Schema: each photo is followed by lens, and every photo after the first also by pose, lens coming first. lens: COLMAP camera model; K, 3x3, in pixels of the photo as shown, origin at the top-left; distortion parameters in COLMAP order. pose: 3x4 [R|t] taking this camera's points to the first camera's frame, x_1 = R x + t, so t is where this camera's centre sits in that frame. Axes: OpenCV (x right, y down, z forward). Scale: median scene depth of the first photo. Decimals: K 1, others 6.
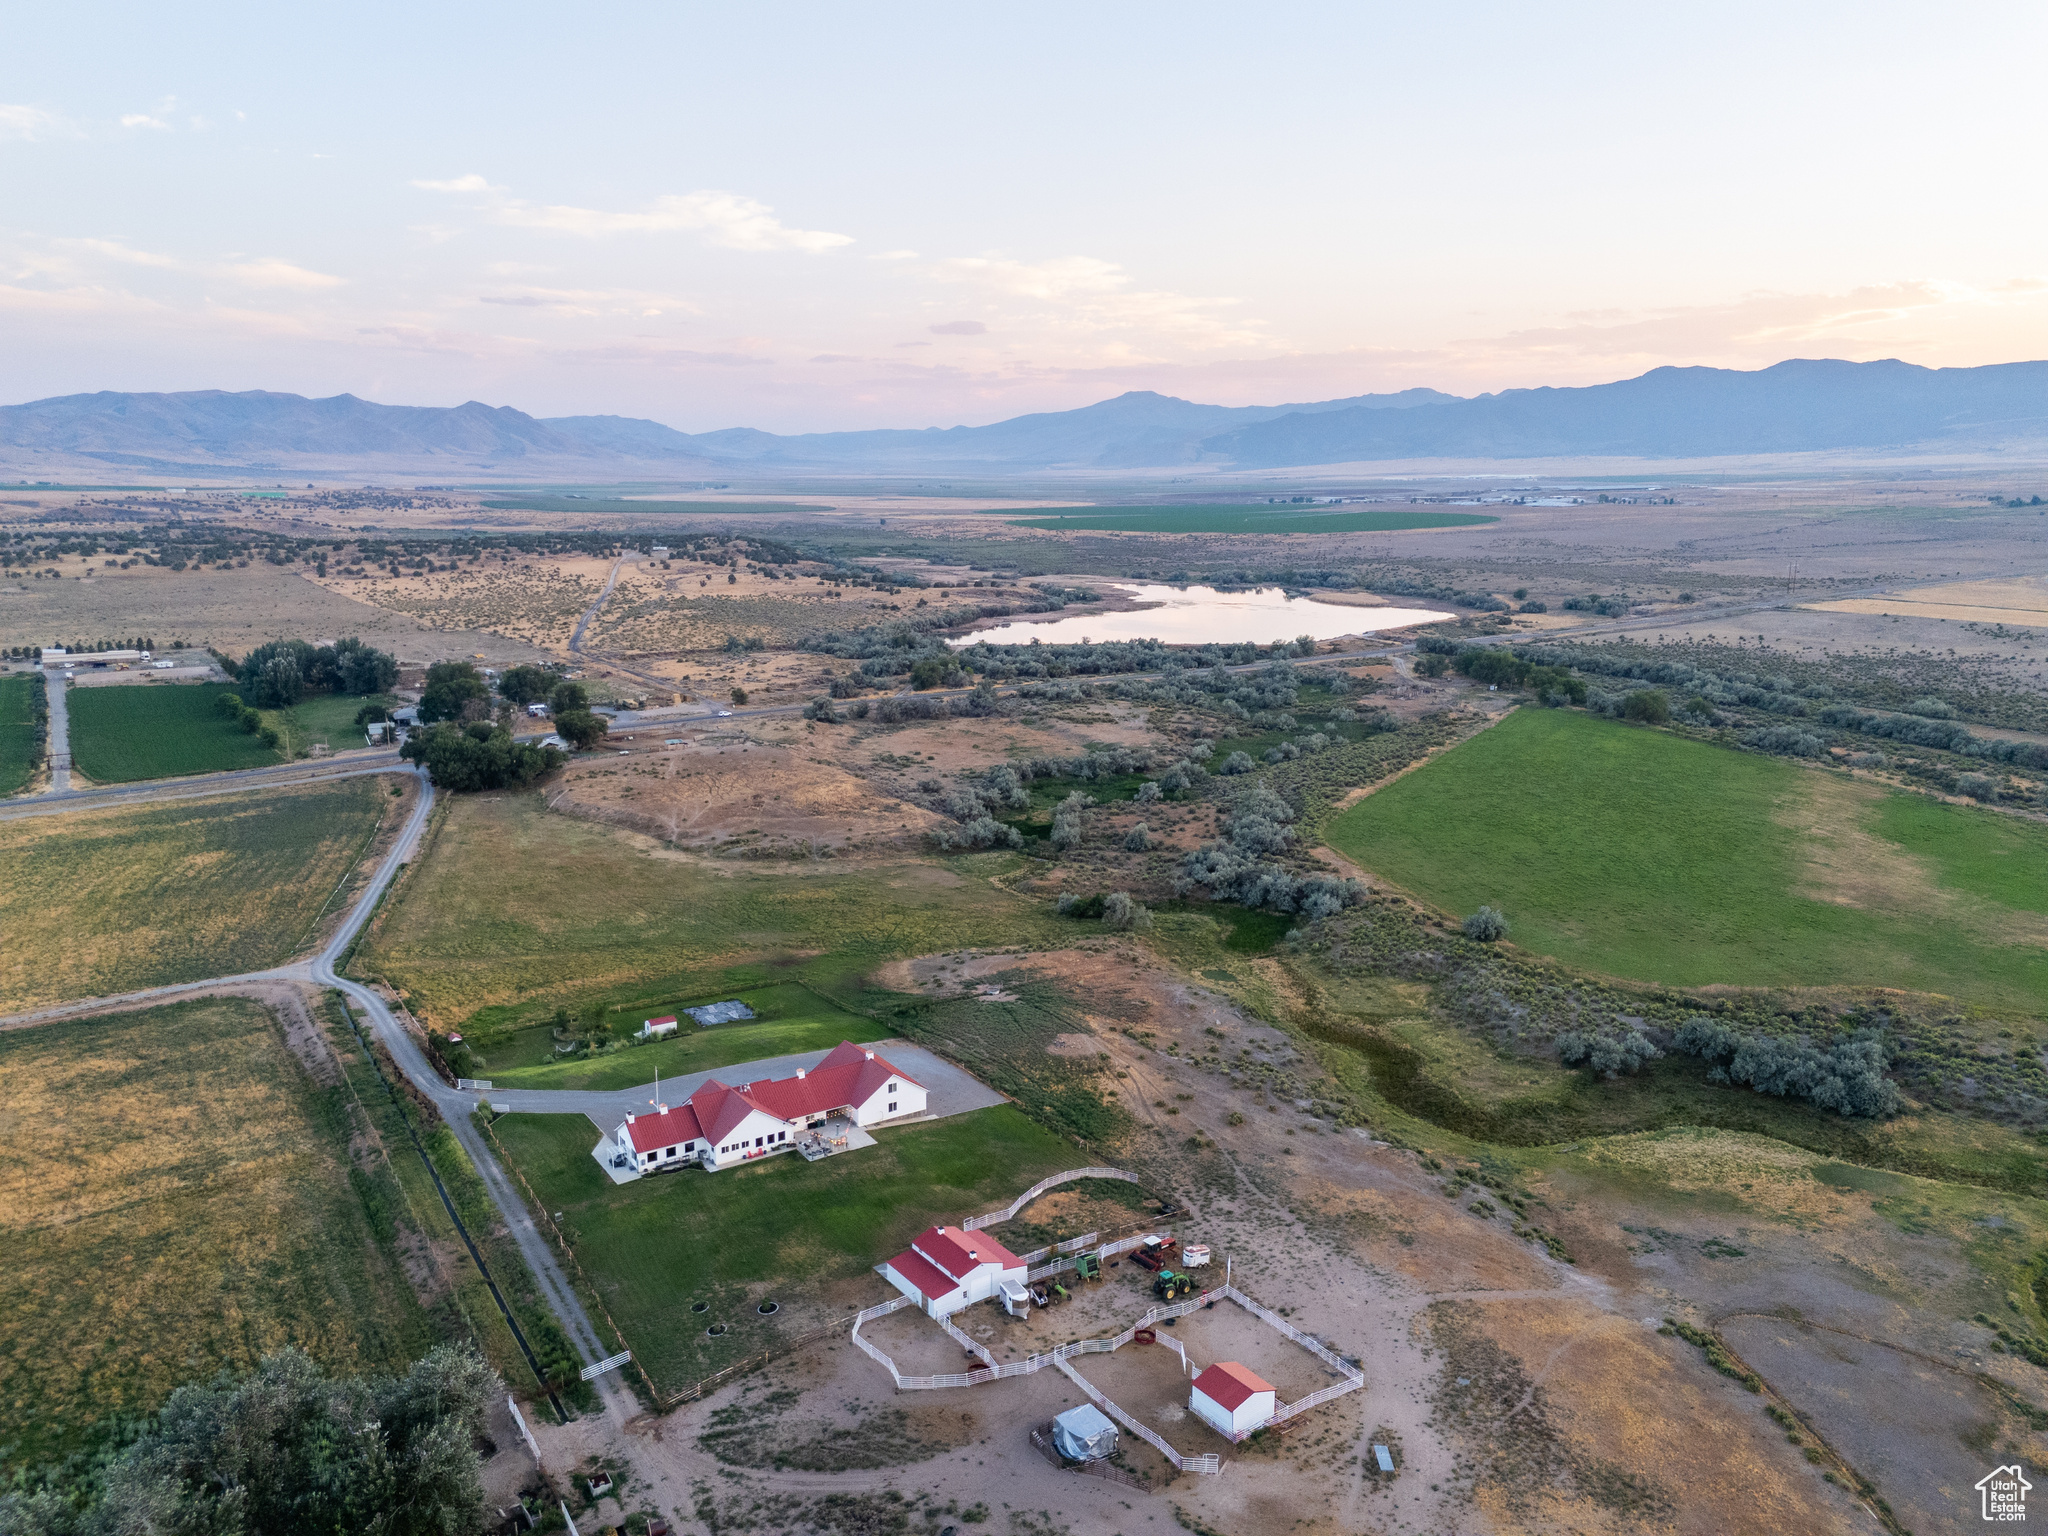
lens RADIAL K [[1509.7, 0, 1033.4], [0, 1509.7, 772.8], [0, 0, 1]] dist [0.075870, -0.075767]
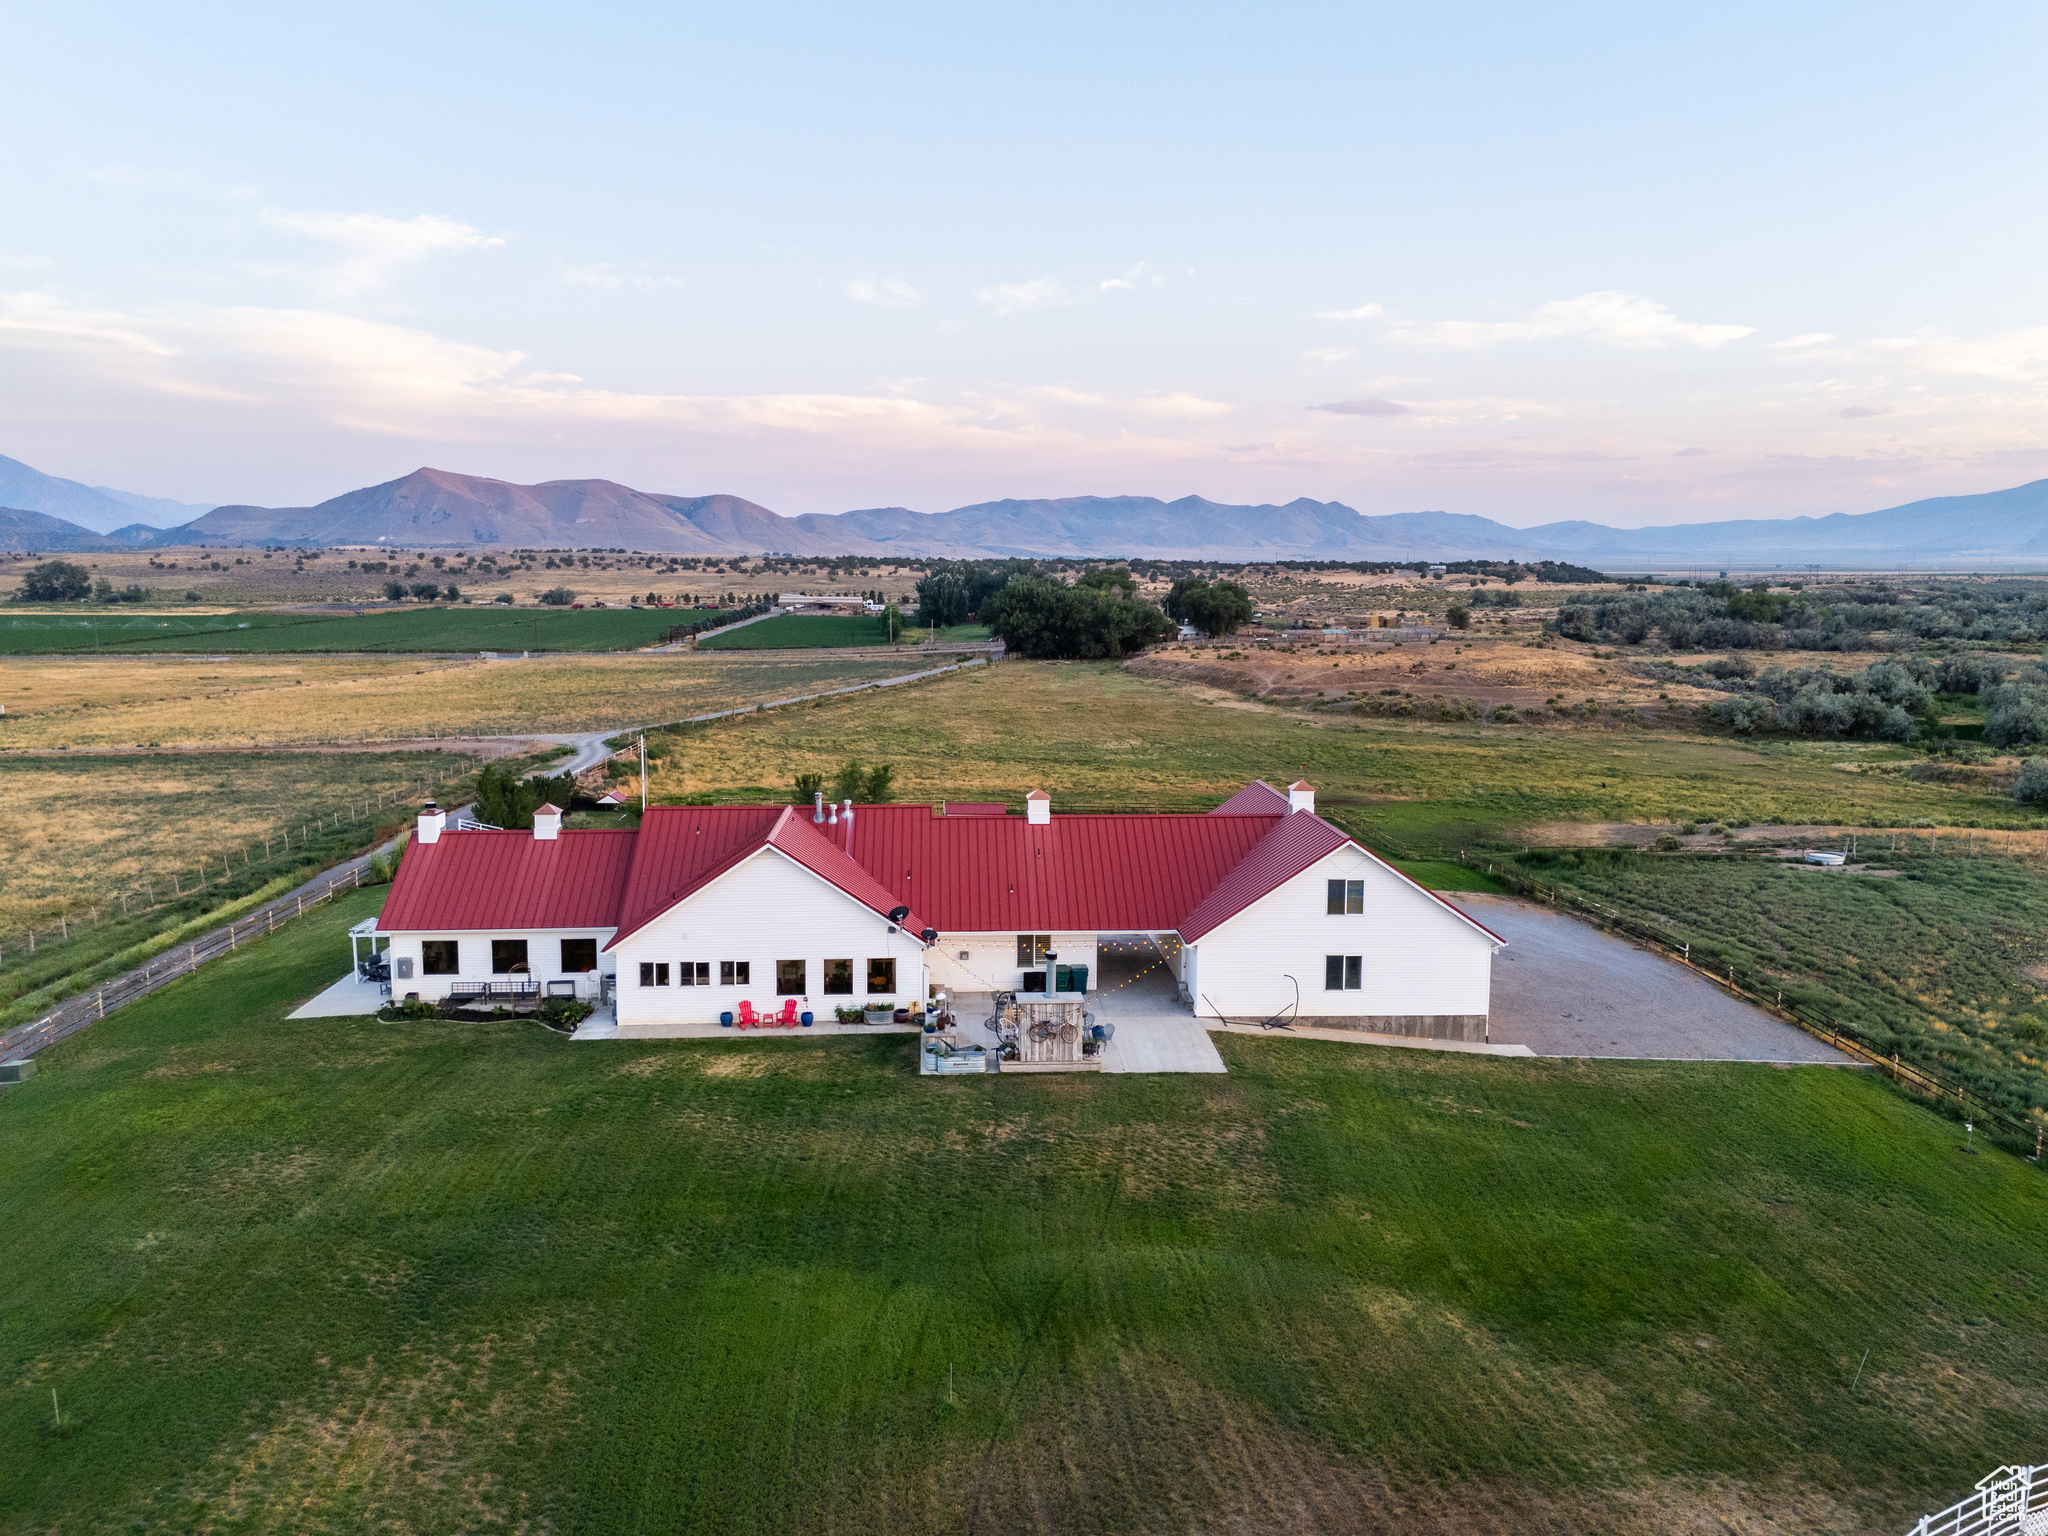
lens RADIAL K [[1509.7, 0, 1014.5], [0, 1509.7, 763.3], [0, 0, 1]] dist [0.075870, -0.075767]
pose [[0.860485, 0.063985, -0.505442, -0.011116], [-0.101076, 0.993802, -0.046269, 0.184483], [0.499348, 0.090901, 0.861619, 0.677757]]
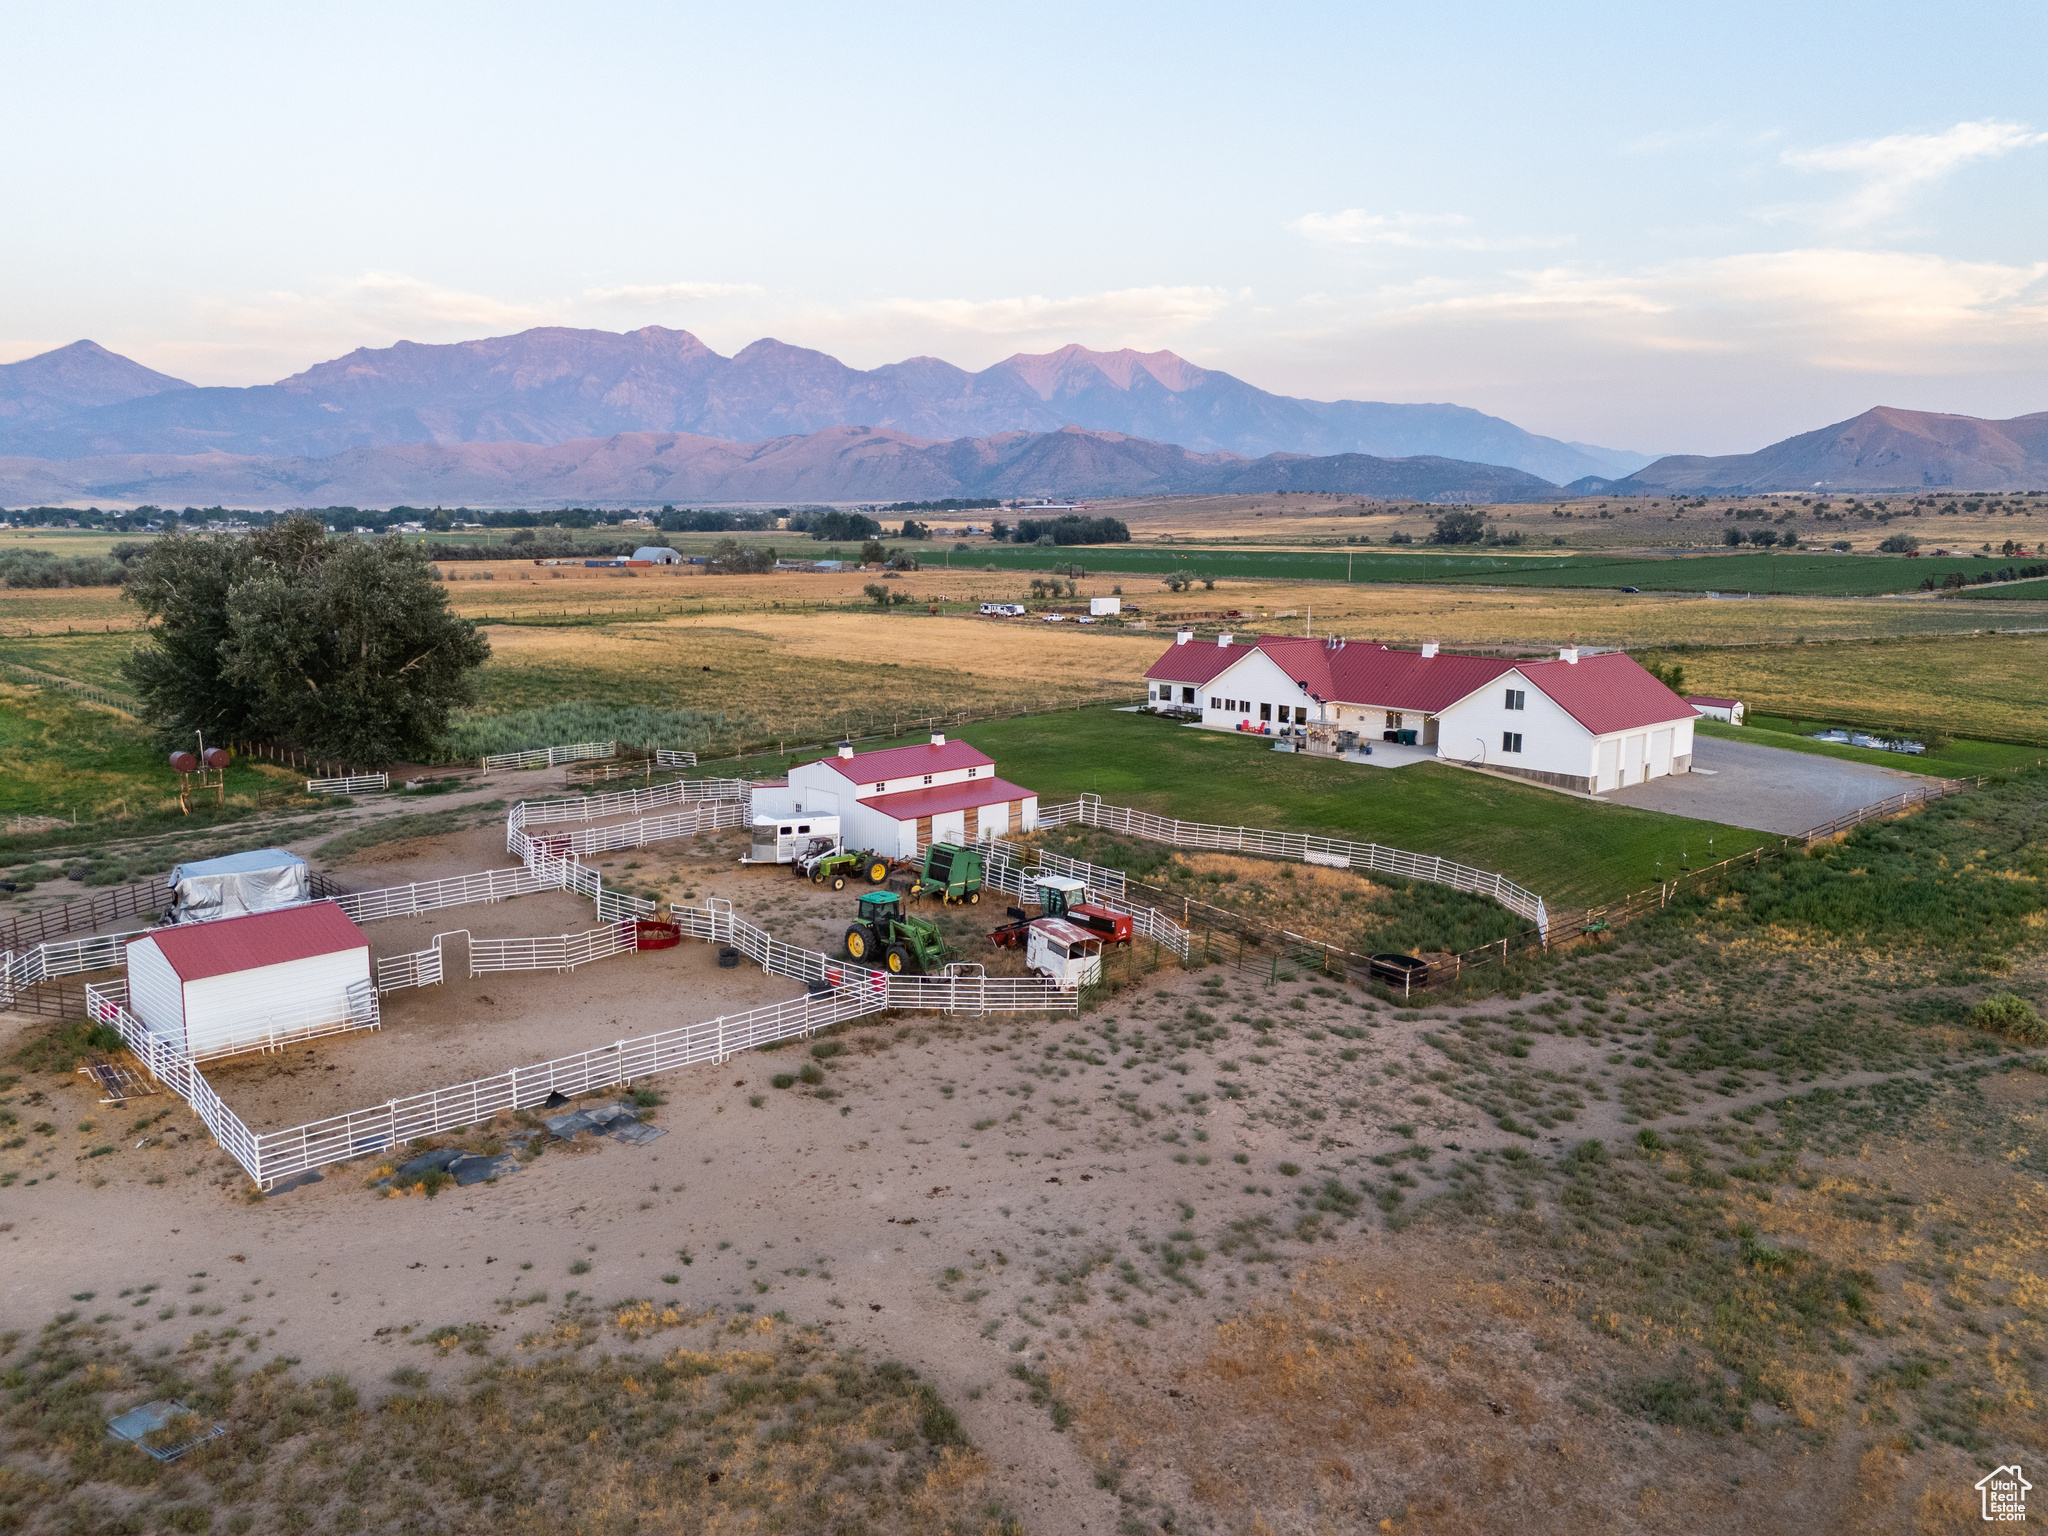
lens RADIAL K [[1509.7, 0, 1003.9], [0, 1509.7, 776.4], [0, 0, 1]] dist [0.075870, -0.075767]
pose [[0.149277, 0.166796, -0.974626, 0.311840], [-0.199082, 0.970555, 0.135607, 0.180626], [0.968547, 0.173788, 0.178088, 0.698153]]
